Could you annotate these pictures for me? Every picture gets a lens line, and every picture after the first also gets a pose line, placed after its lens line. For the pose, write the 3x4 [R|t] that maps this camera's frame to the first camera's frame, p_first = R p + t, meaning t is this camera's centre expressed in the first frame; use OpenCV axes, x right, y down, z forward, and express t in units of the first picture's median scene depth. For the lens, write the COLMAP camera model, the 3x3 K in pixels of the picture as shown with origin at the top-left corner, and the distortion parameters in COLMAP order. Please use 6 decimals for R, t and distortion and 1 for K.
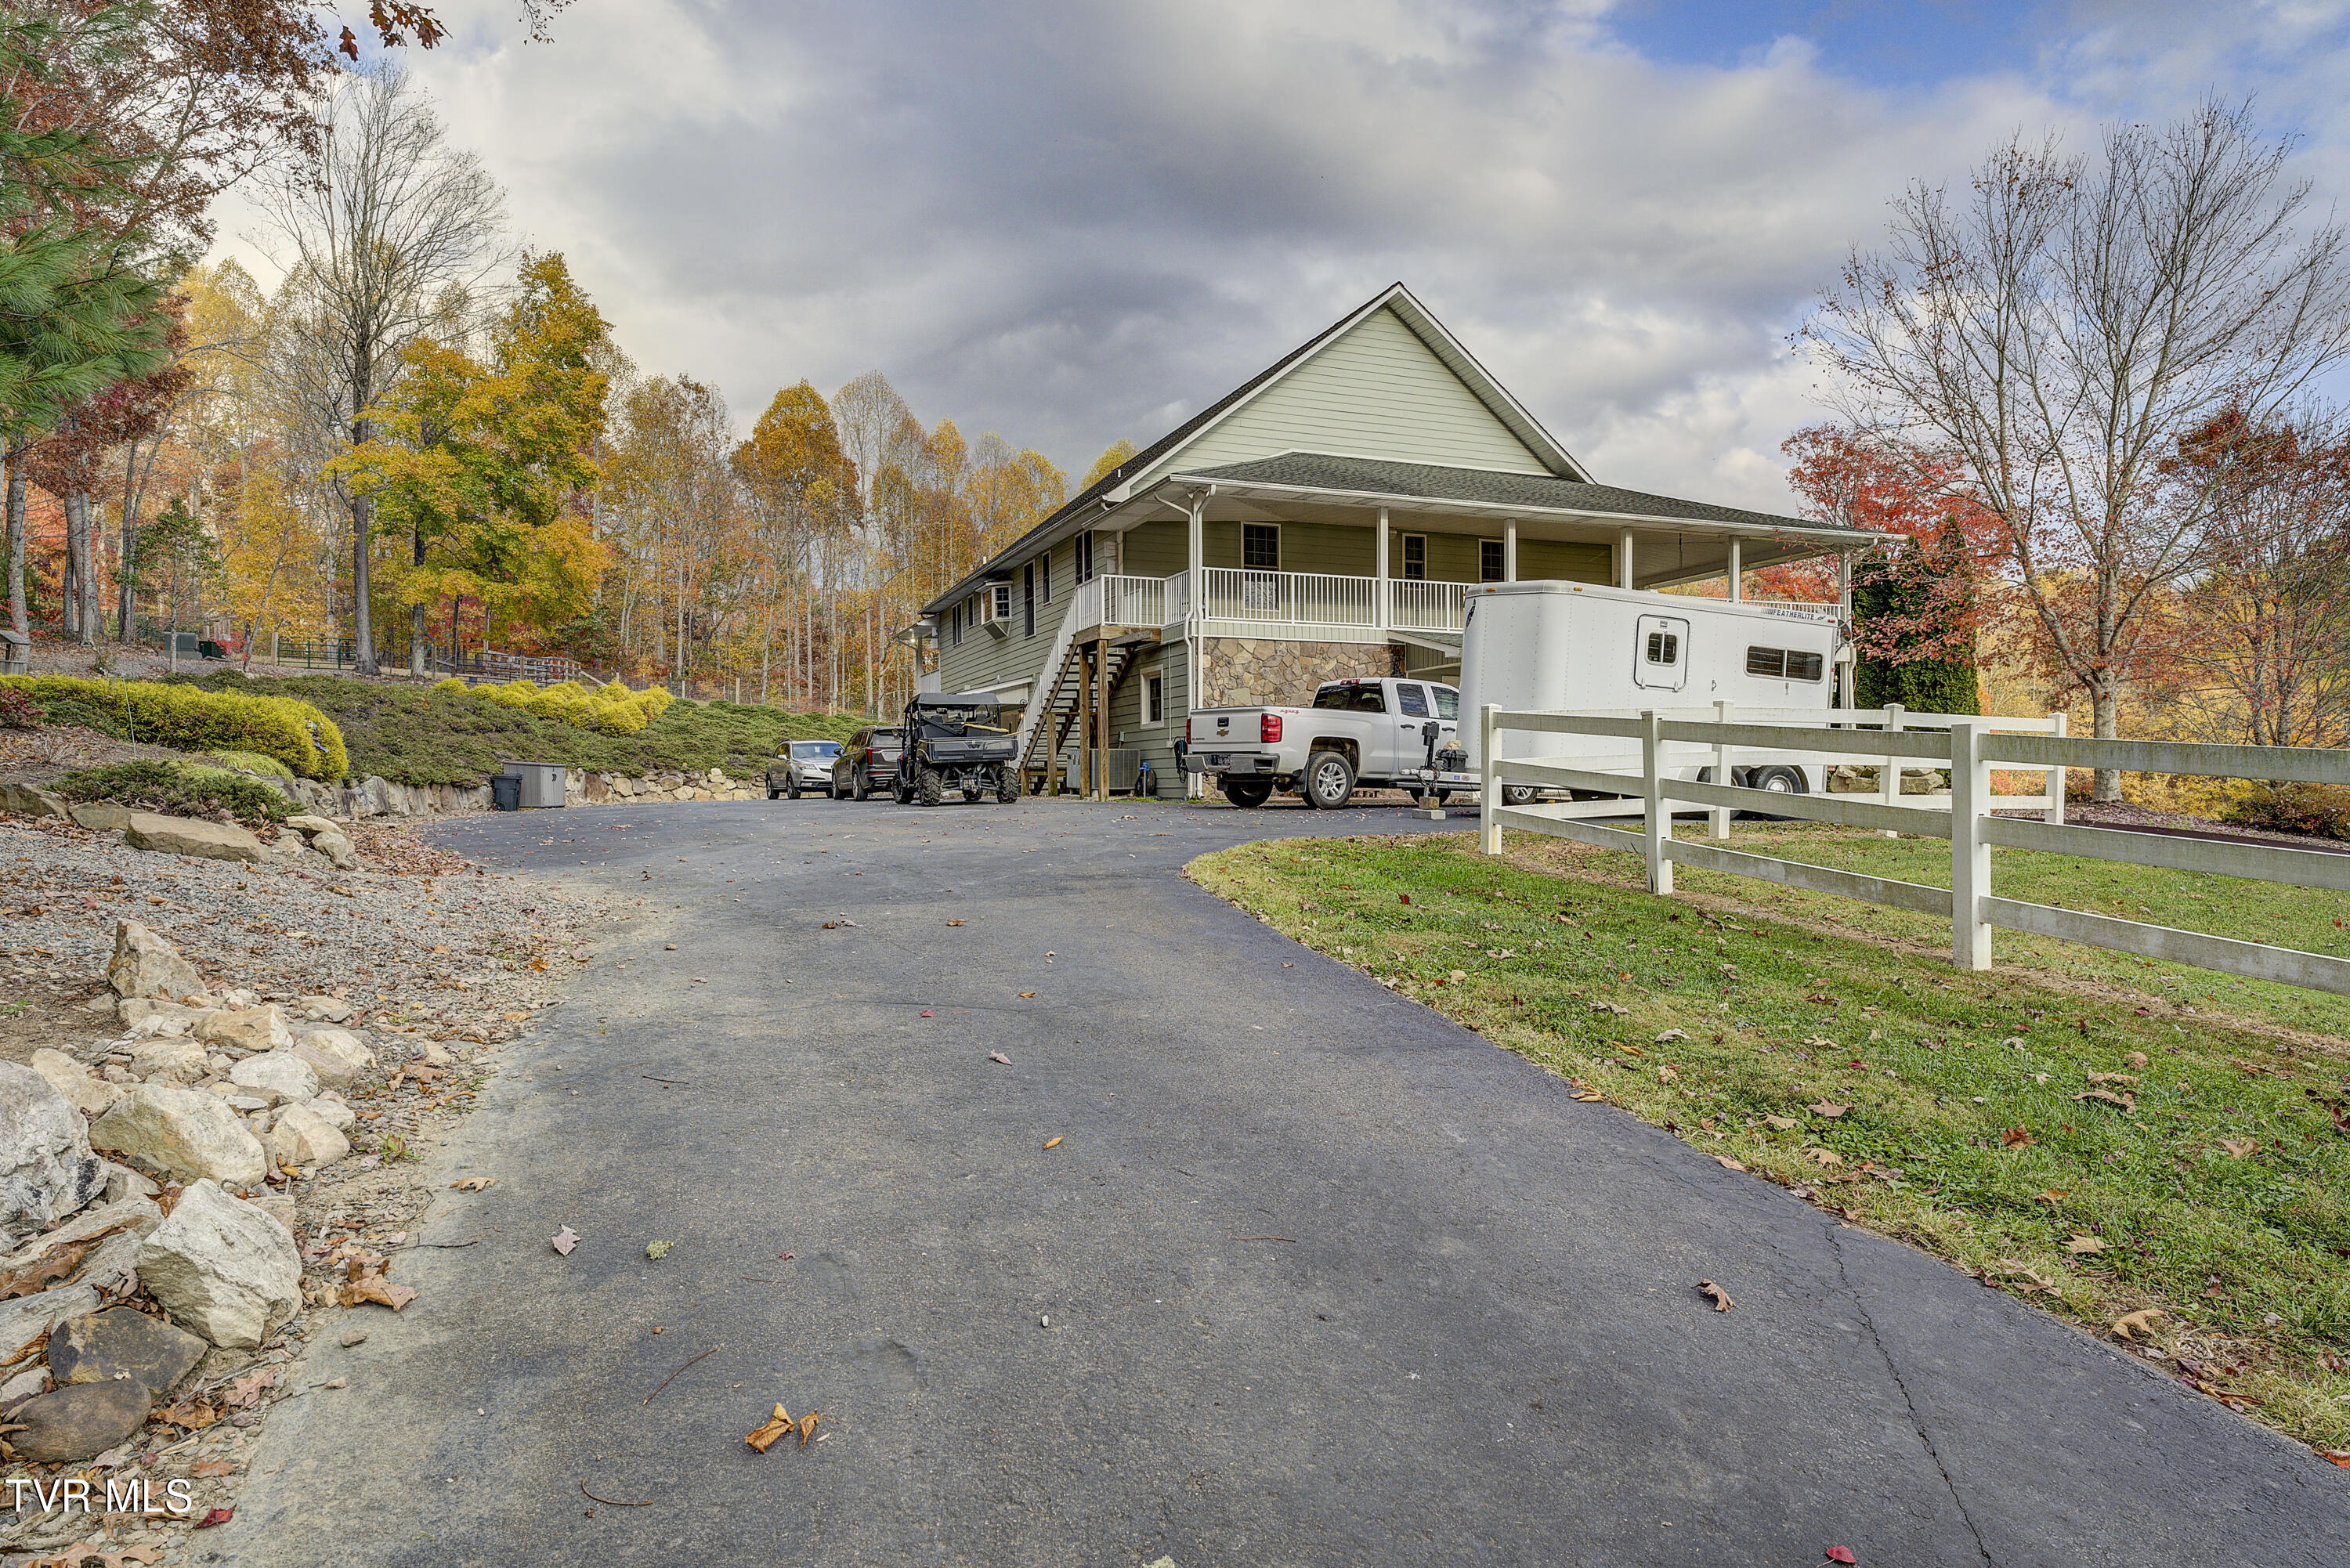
lens RADIAL K [[1316.6, 0, 1168.5], [0, 1316.6, 780.7], [0, 0, 1]] dist [-0.003734, -0.000266]
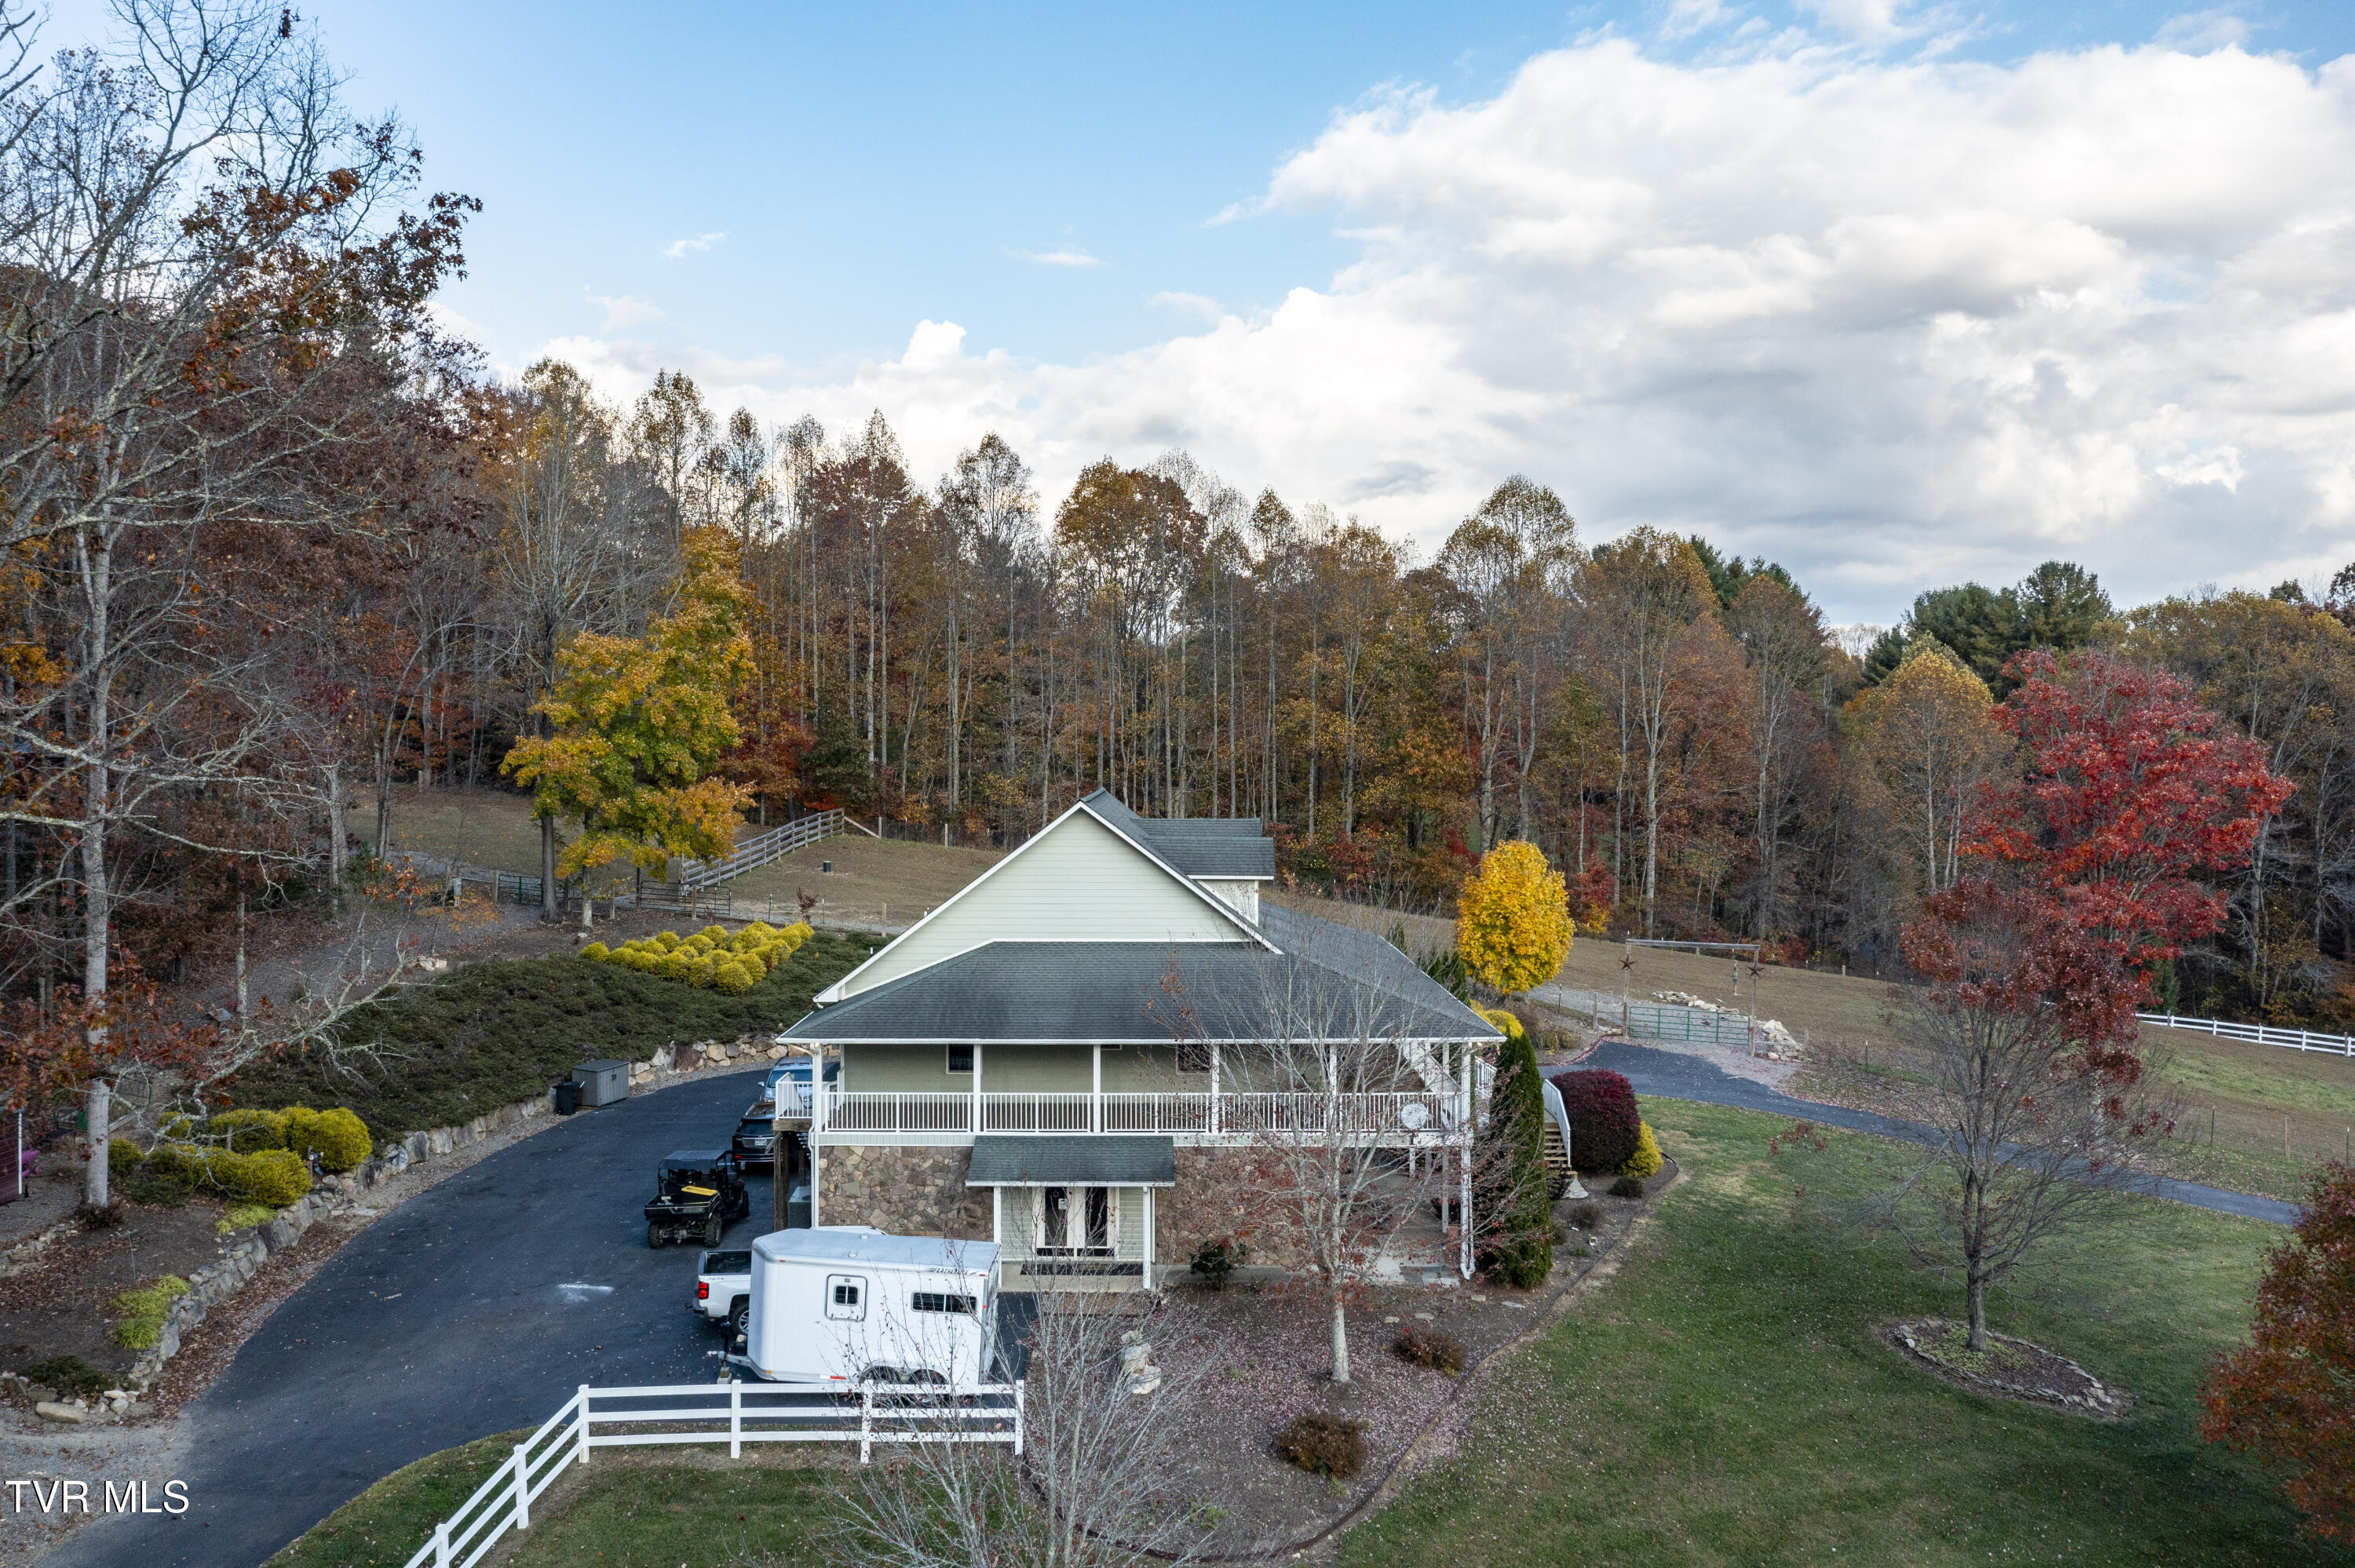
lens RADIAL K [[1849.3, 0, 1180.6], [0, 1849.3, 781.6], [0, 0, 1]] dist [-0.007201, -0.012487]
pose [[0.931792, 0.013721, -0.362732, 1.032708], [-0.009342, 0.999861, 0.013826, -0.502634], [0.362871, -0.009494, 0.931791, -0.617370]]
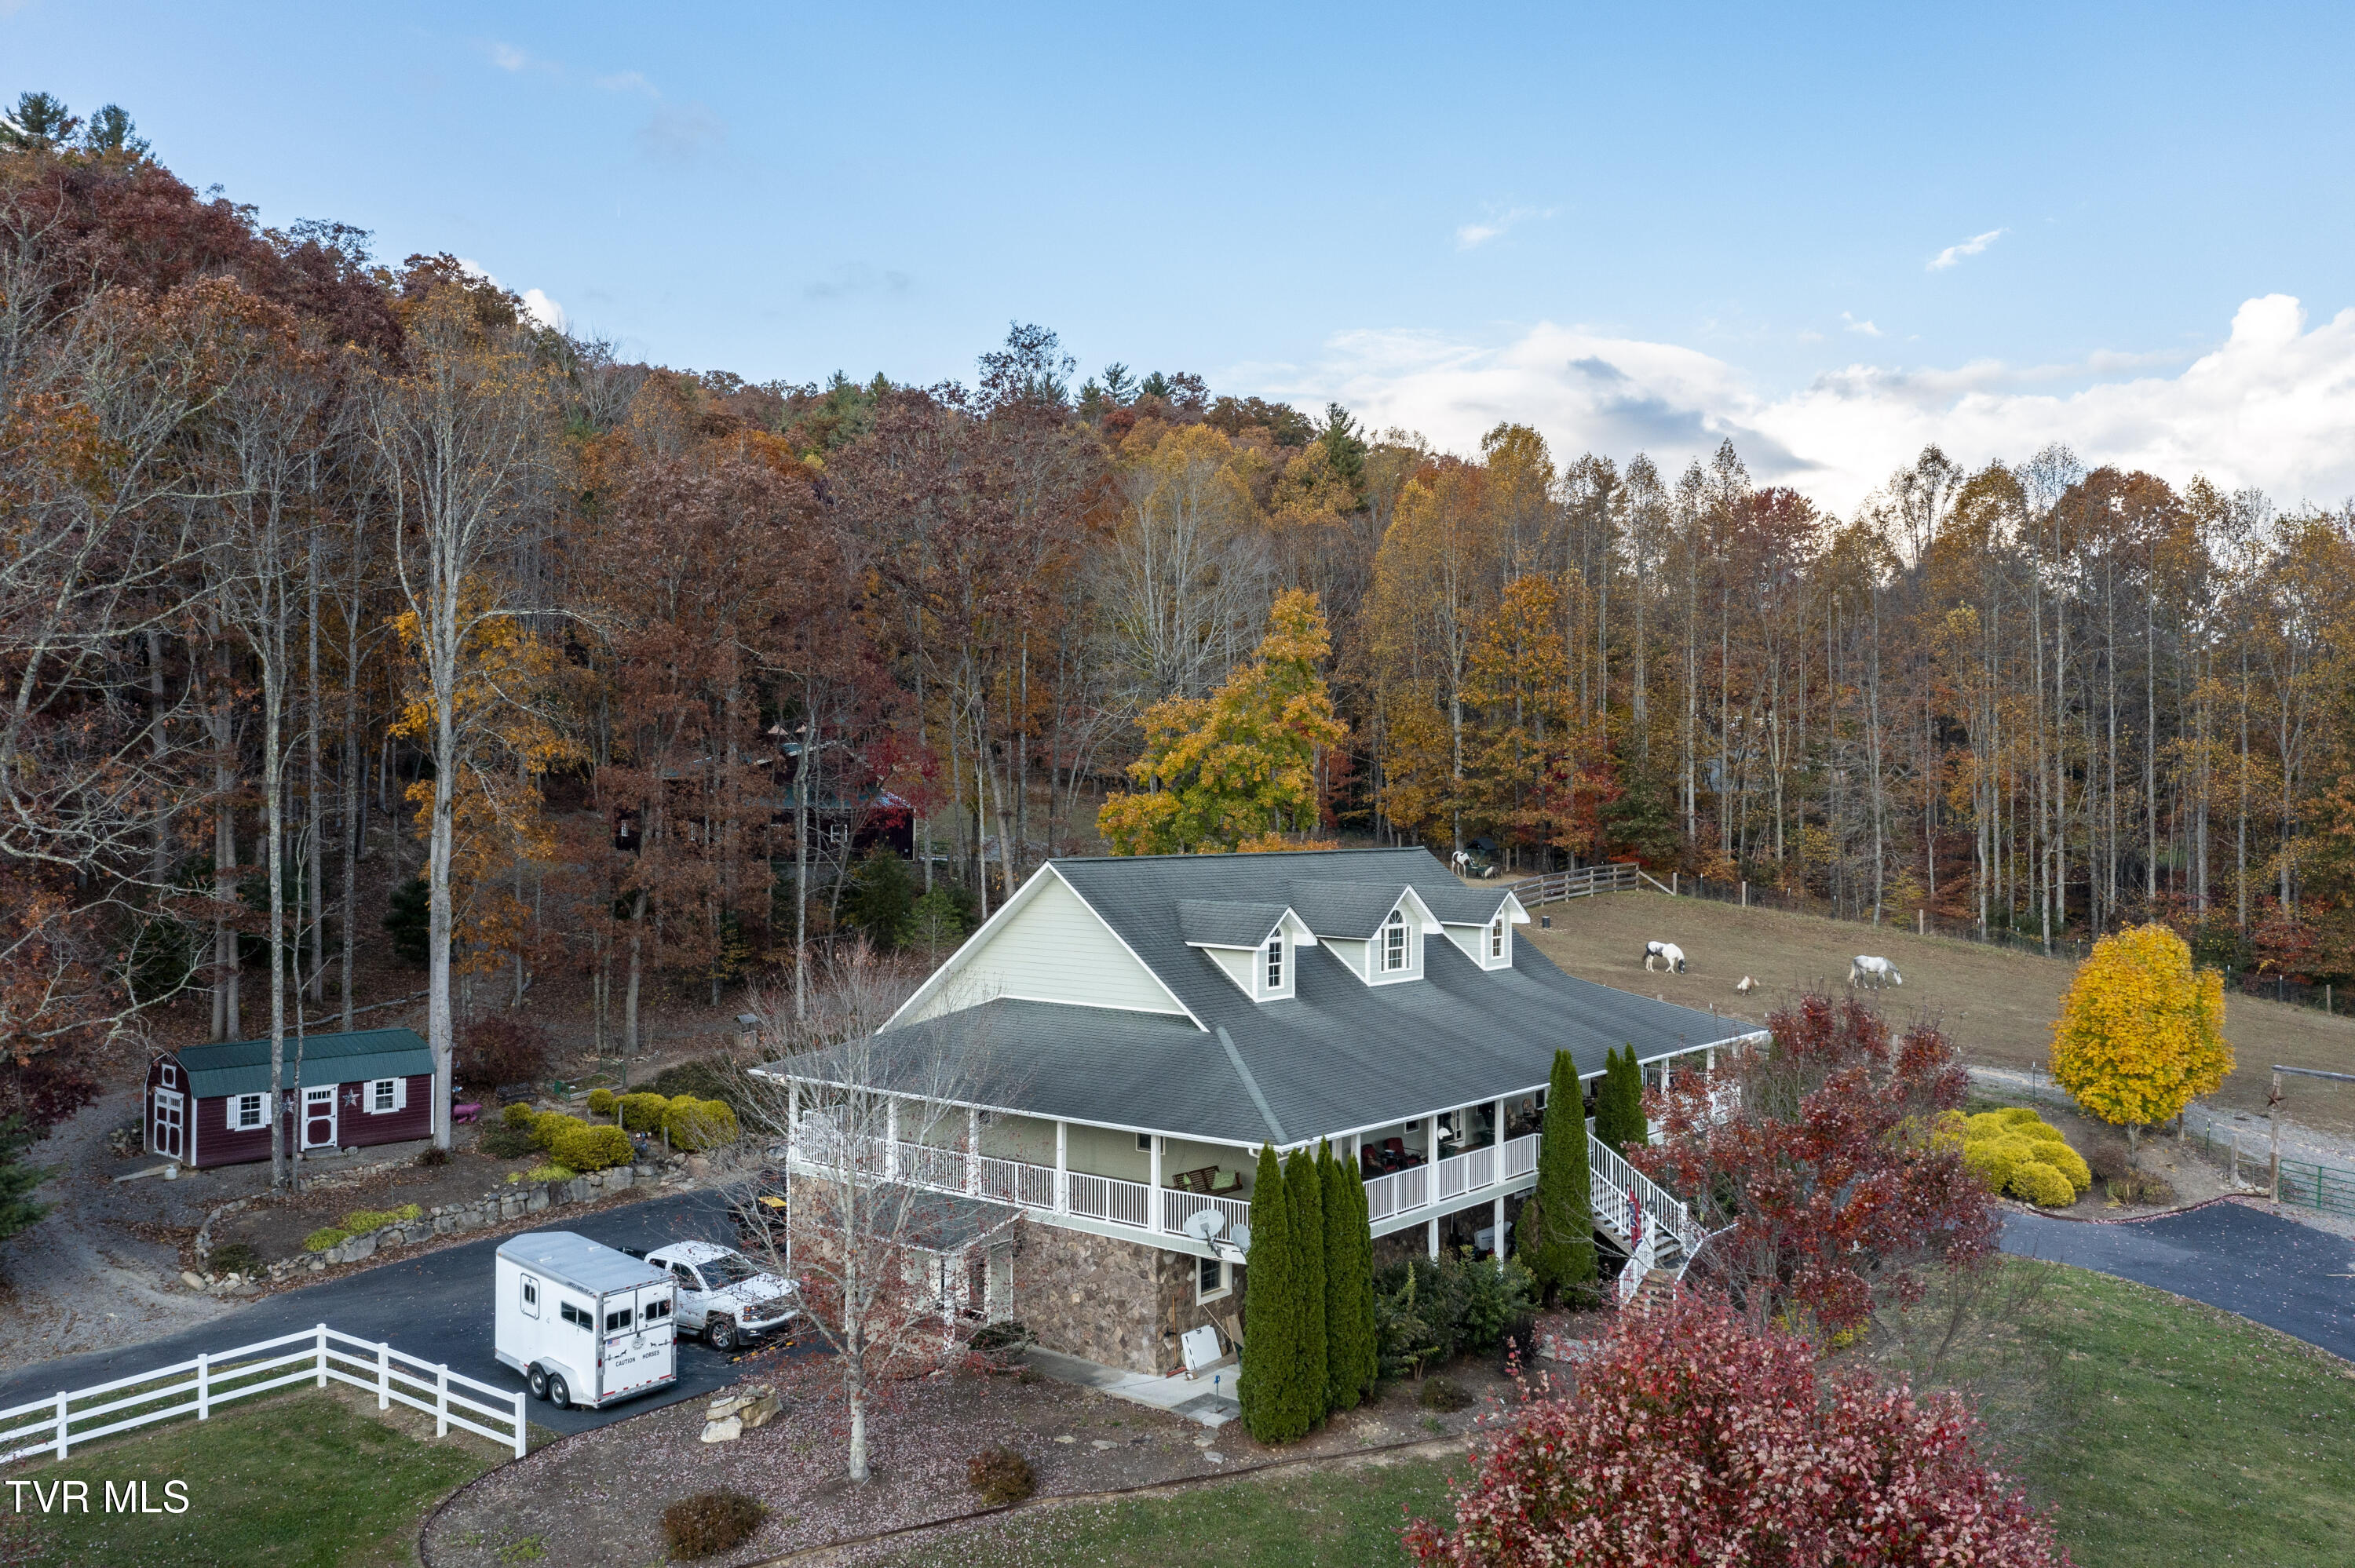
lens RADIAL K [[1849.3, 0, 1166.2], [0, 1849.3, 791.5], [0, 0, 1]] dist [-0.007201, -0.012487]
pose [[0.483966, 0.003596, -0.875079, 1.994719], [-0.007723, 0.999970, -0.000162, -0.527595], [0.875052, 0.006836, 0.483980, 0.355978]]
